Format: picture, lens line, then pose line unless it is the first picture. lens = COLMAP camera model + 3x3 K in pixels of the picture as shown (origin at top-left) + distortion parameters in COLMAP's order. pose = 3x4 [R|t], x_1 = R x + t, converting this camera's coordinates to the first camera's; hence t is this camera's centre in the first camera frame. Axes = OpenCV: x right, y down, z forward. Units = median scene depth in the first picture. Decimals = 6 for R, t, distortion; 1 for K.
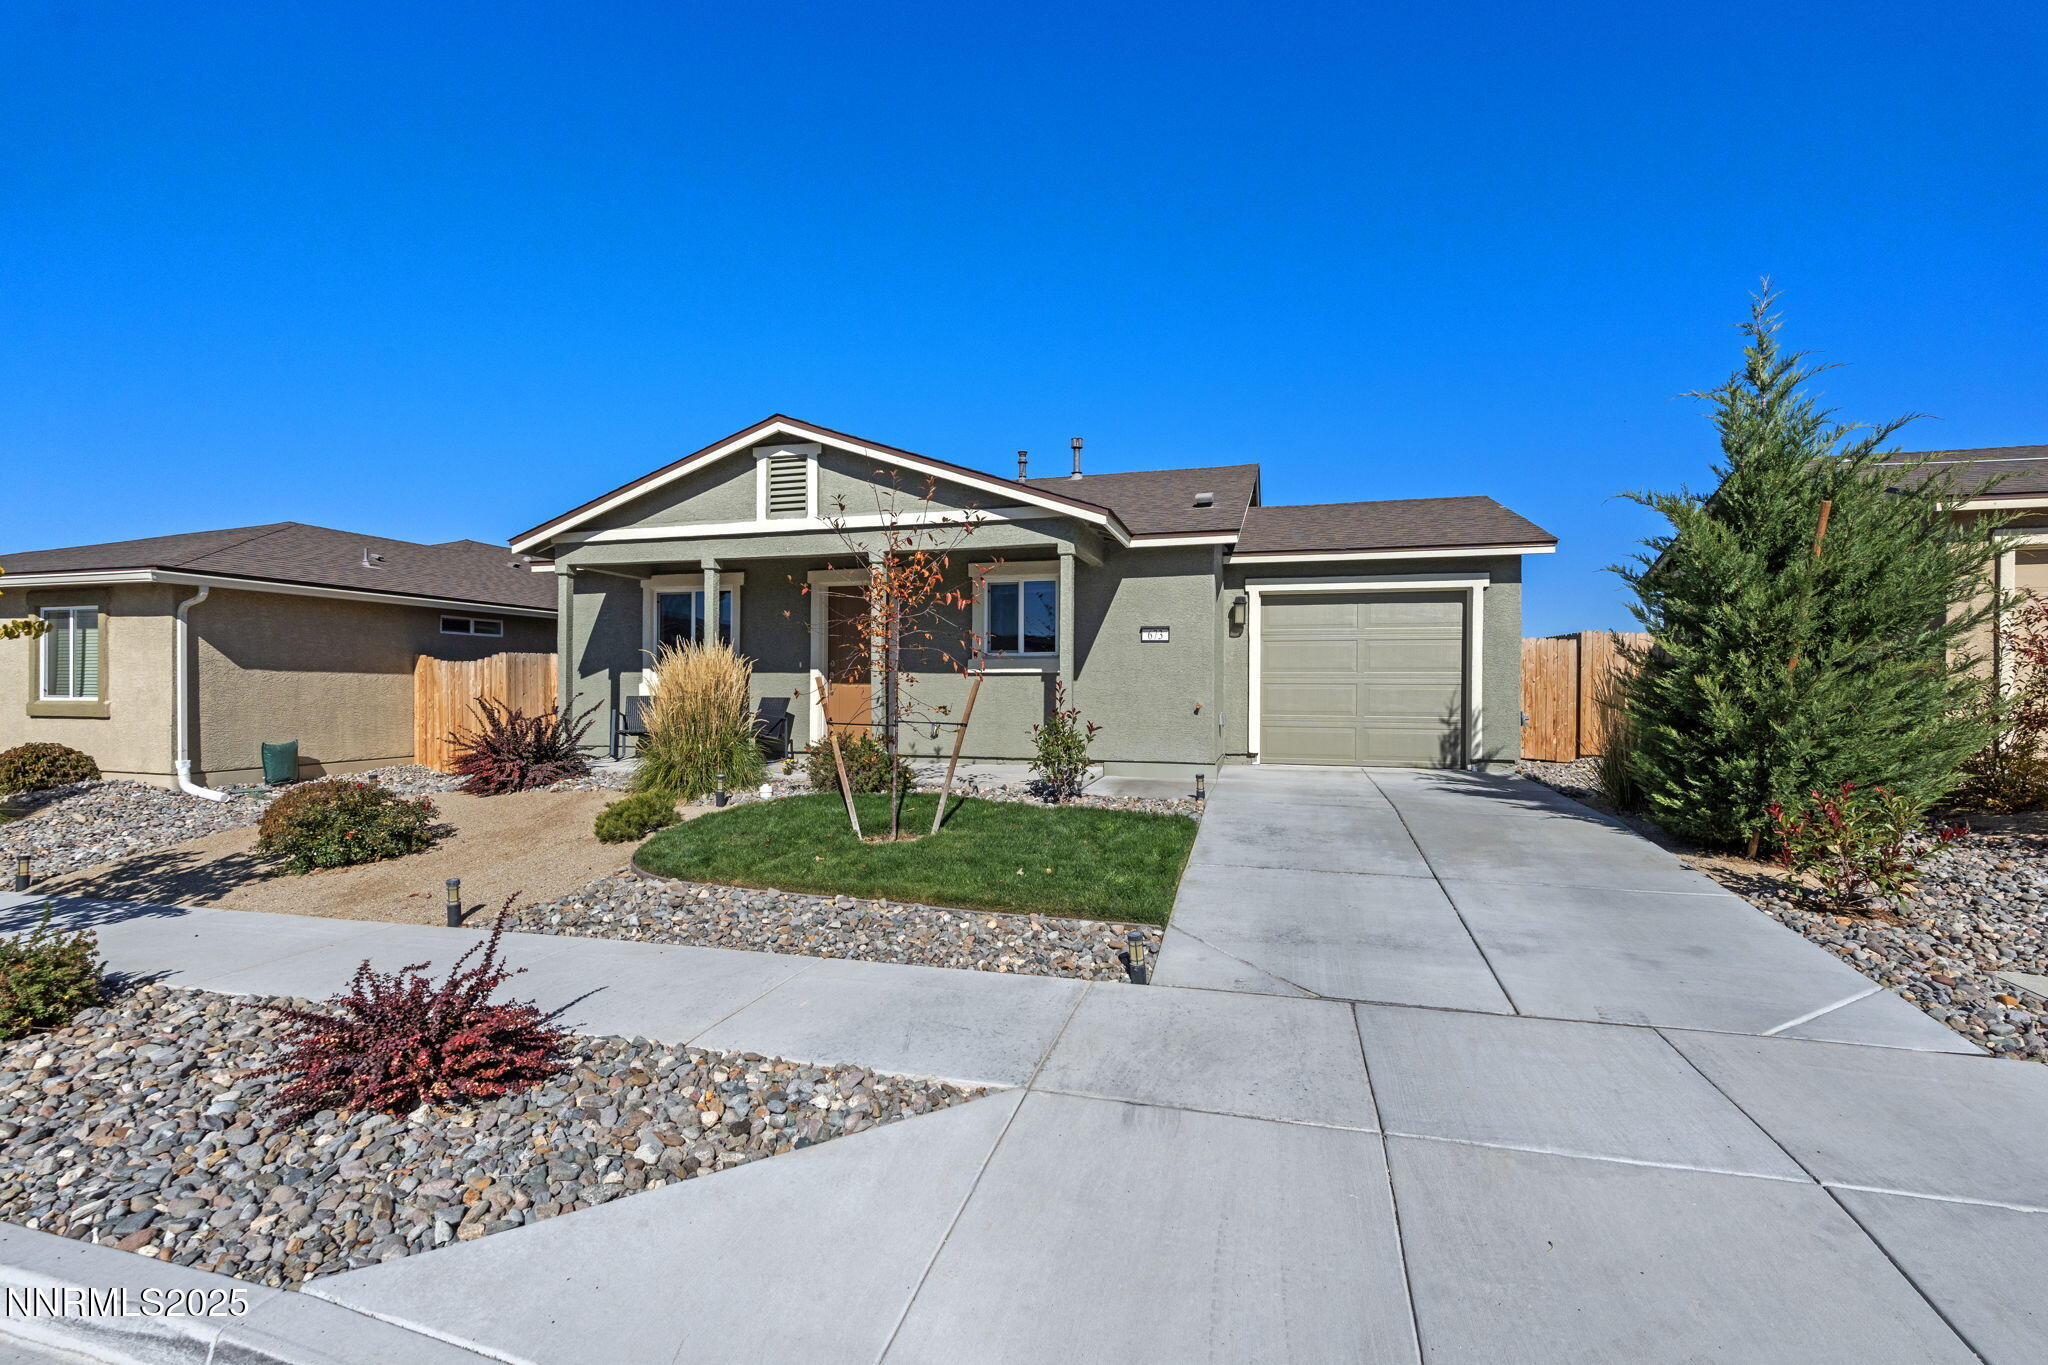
lens RADIAL K [[913.1, 0, 1028.9], [0, 913.1, 682.8], [0, 0, 1]] dist [-0.003656, -0.000278]
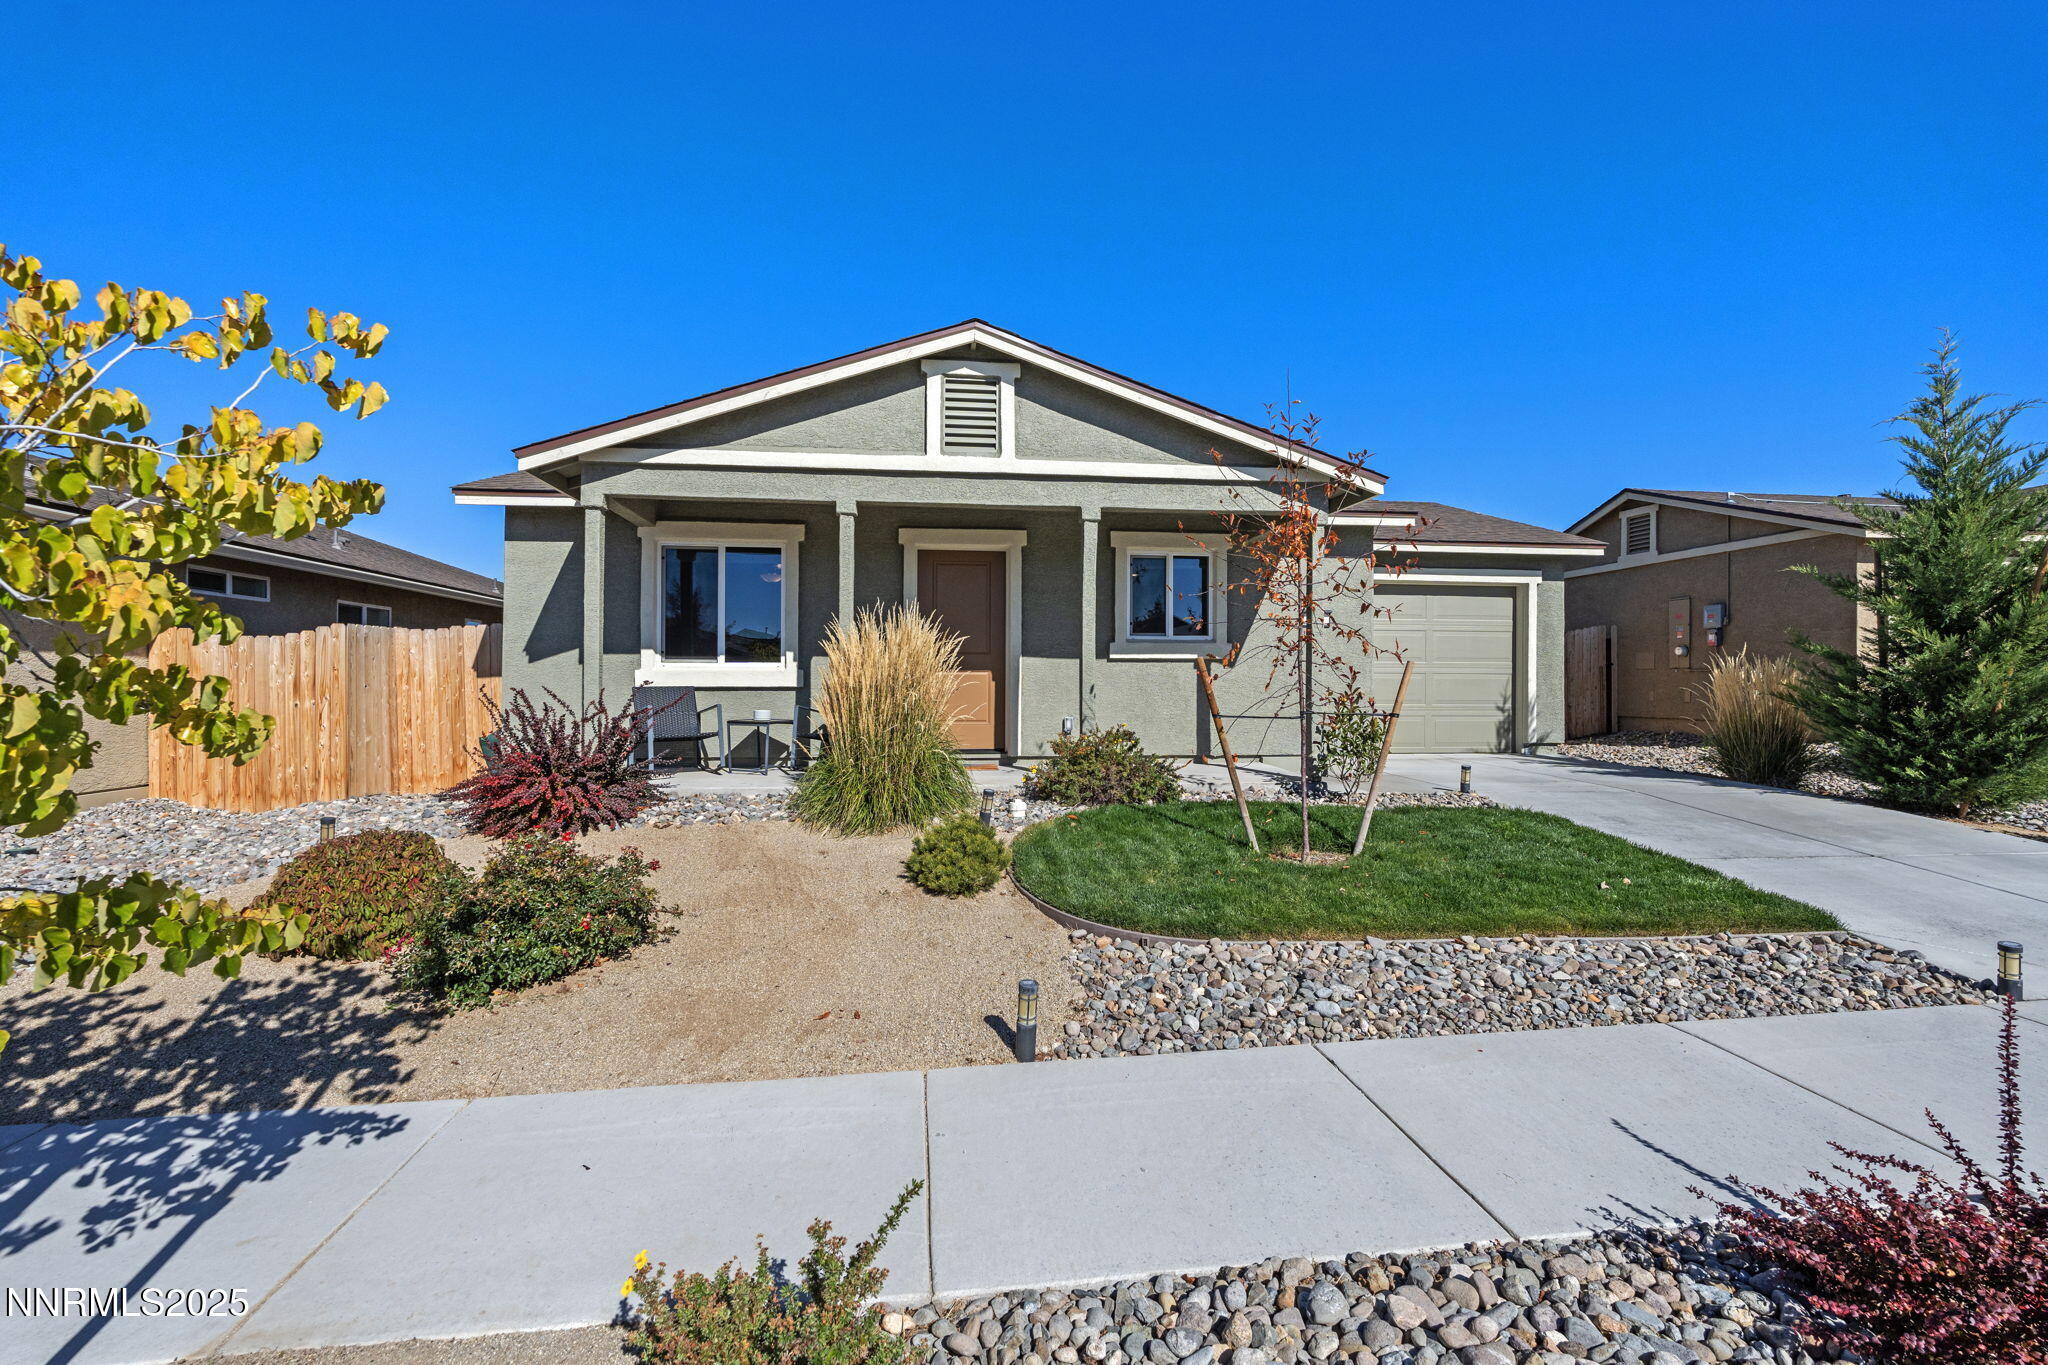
lens RADIAL K [[913.1, 0, 1027.0], [0, 913.1, 686.3], [0, 0, 1]] dist [-0.003656, -0.000278]
pose [[0.920029, -0.001584, 0.391846, -0.506914], [-0.001242, 0.999975, 0.006959, 0.010148], [-0.391847, -0.006890, 0.920004, 0.254947]]
